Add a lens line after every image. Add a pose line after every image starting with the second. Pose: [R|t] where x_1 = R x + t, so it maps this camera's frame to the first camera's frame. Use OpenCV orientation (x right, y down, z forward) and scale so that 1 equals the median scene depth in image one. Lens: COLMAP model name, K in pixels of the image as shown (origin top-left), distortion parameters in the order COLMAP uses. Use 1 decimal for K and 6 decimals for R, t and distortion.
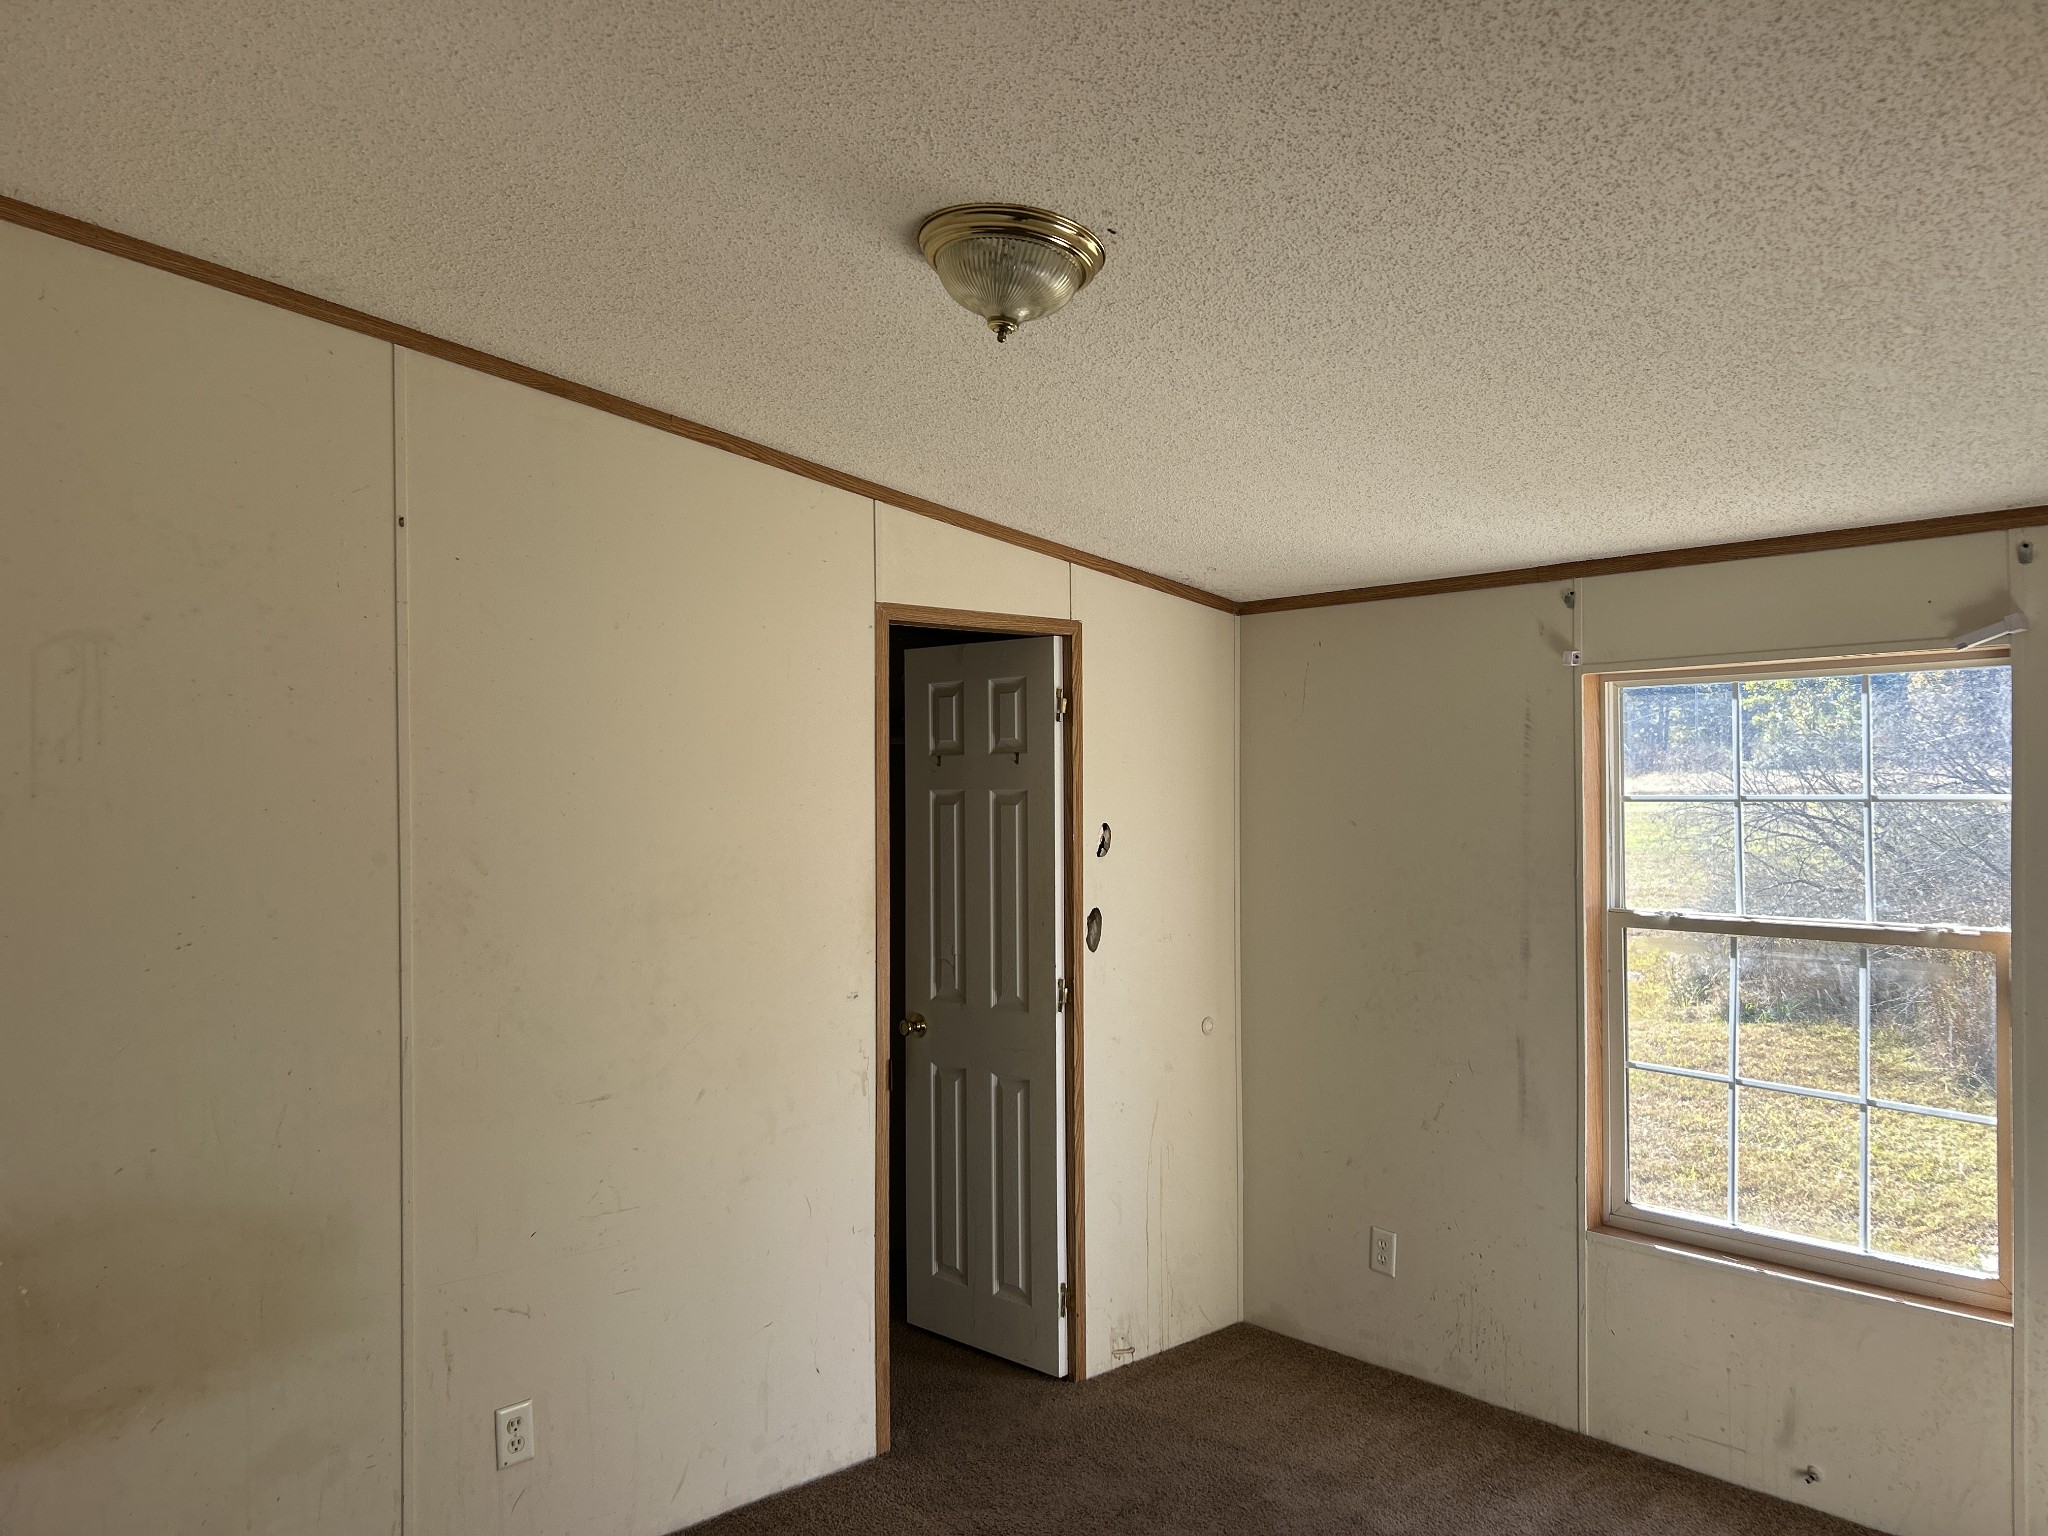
lens RADIAL K [[1532.7, 0, 1019.3], [0, 1532.7, 774.2], [0, 0, 1]] dist [0.087313, -0.098365]
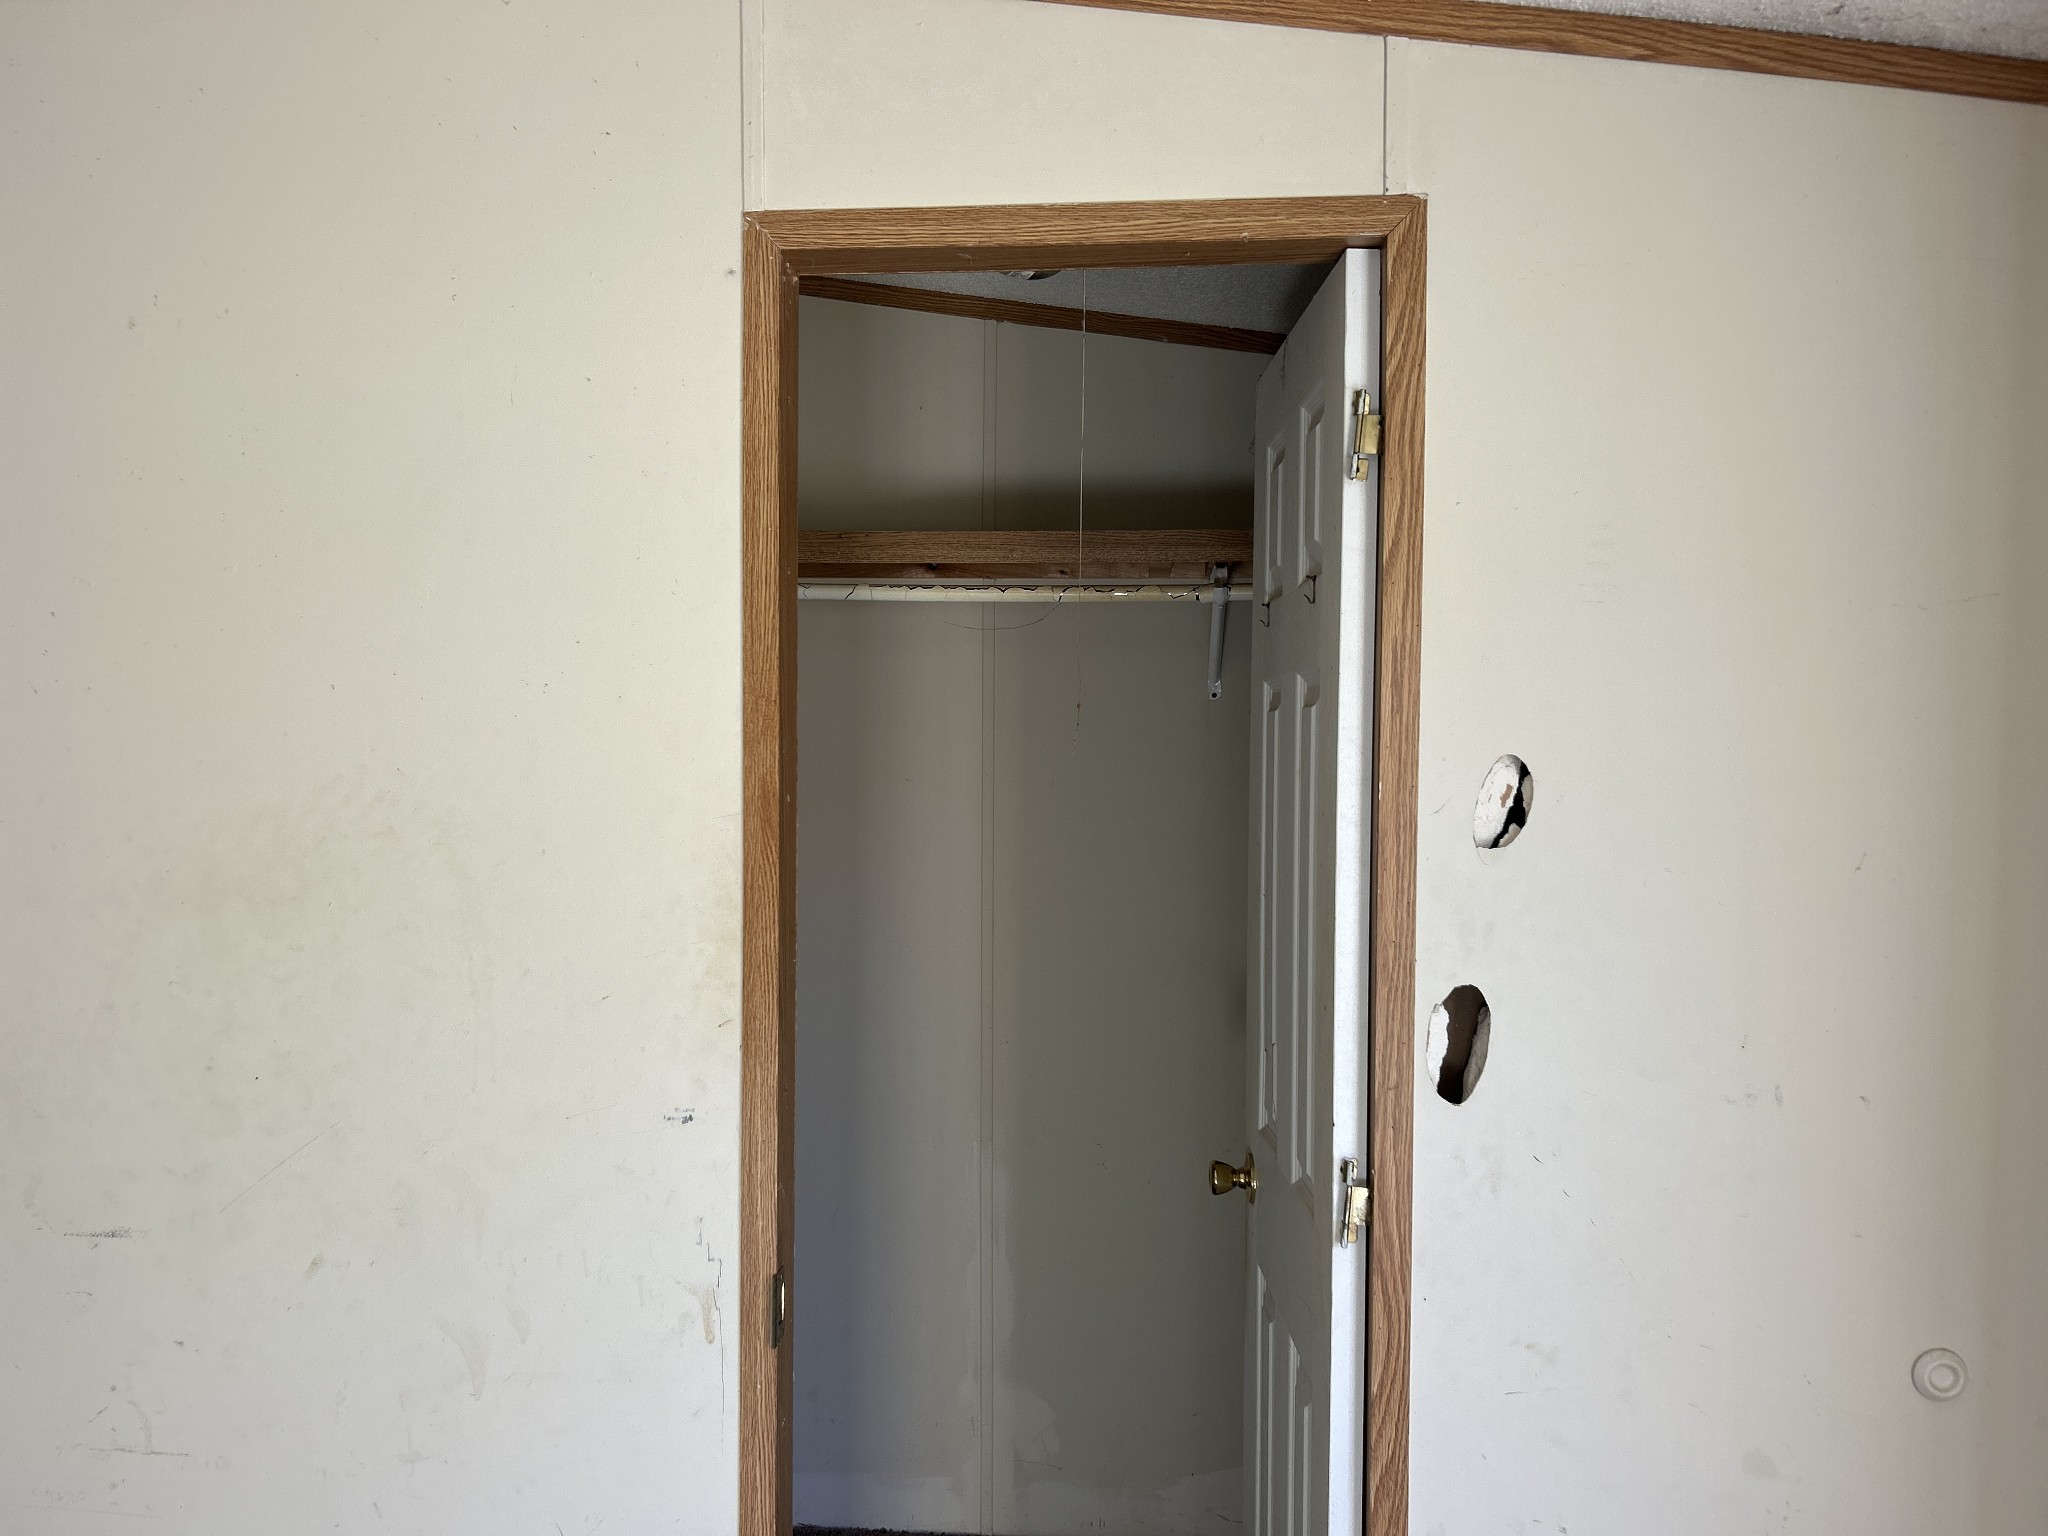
lens RADIAL K [[1532.7, 0, 1019.3], [0, 1532.7, 774.2], [0, 0, 1]] dist [0.087313, -0.098365]
pose [[0.676790, 0.036645, -0.735264, 0.264577], [-0.010714, 0.999145, 0.039935, 0.024450], [0.736099, -0.019149, 0.676603, 0.717190]]
